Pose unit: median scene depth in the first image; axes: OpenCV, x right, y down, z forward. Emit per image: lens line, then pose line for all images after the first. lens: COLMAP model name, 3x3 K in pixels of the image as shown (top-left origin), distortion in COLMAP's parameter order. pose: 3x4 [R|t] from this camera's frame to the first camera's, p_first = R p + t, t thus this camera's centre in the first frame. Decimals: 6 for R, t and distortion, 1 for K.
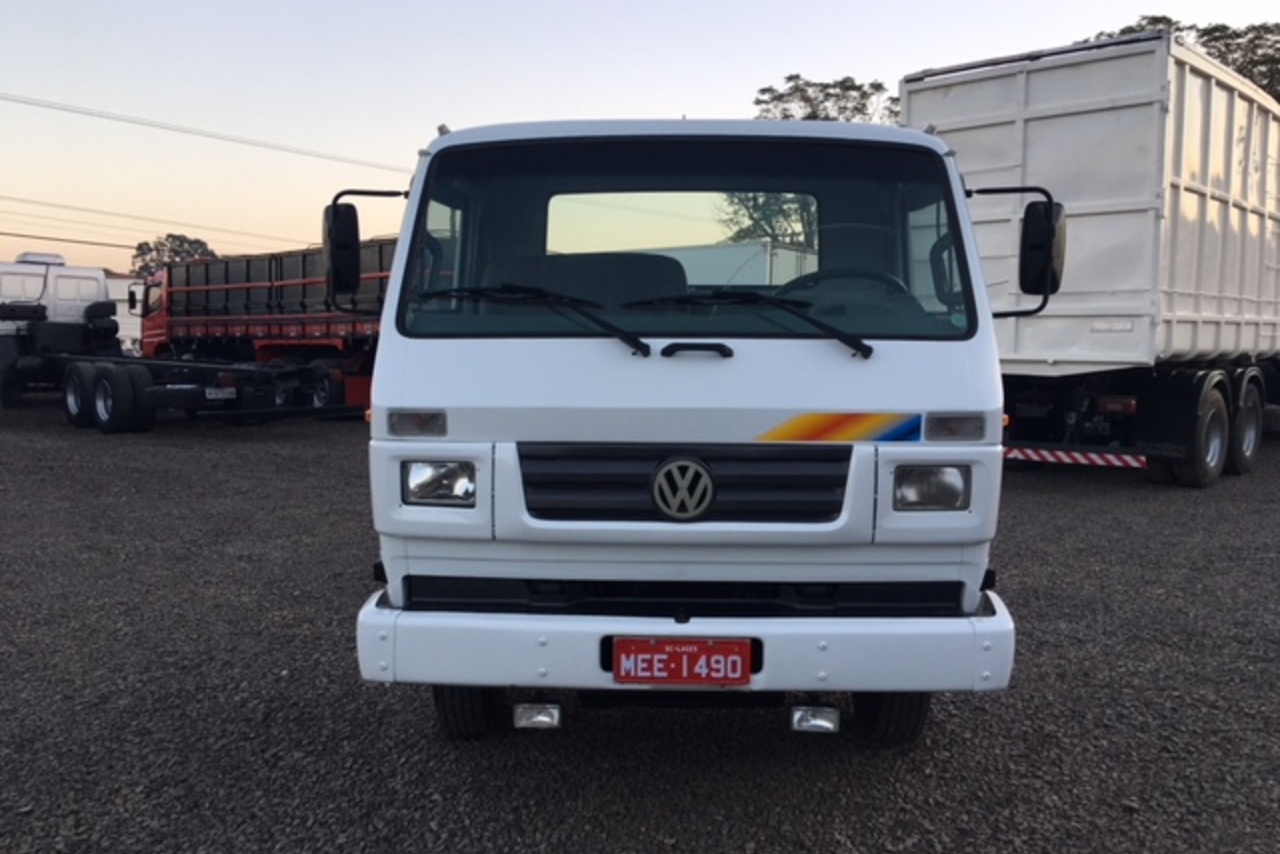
lens RADIAL K [[1112.7, 0, 644.0], [0, 1112.7, 424.9], [0, 0, 1]] dist [0.122057, -0.198141]
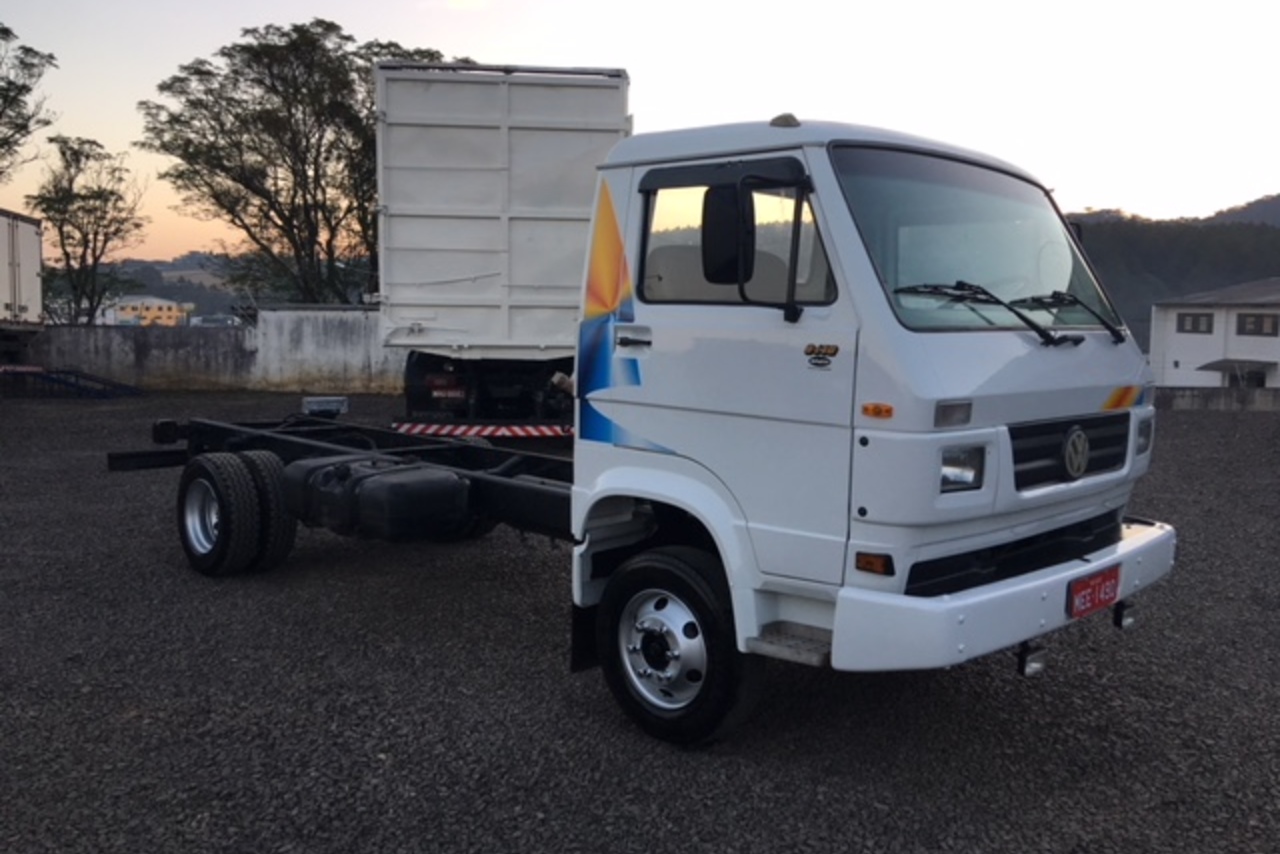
lens RADIAL K [[1112.7, 0, 644.0], [0, 1112.7, 424.9], [0, 0, 1]] dist [0.122057, -0.198141]
pose [[0.661545, -0.066327, 0.746966, -0.404291], [0.055208, 0.997686, 0.039695, -0.016692], [-0.747870, 0.014979, 0.663676, 0.178419]]
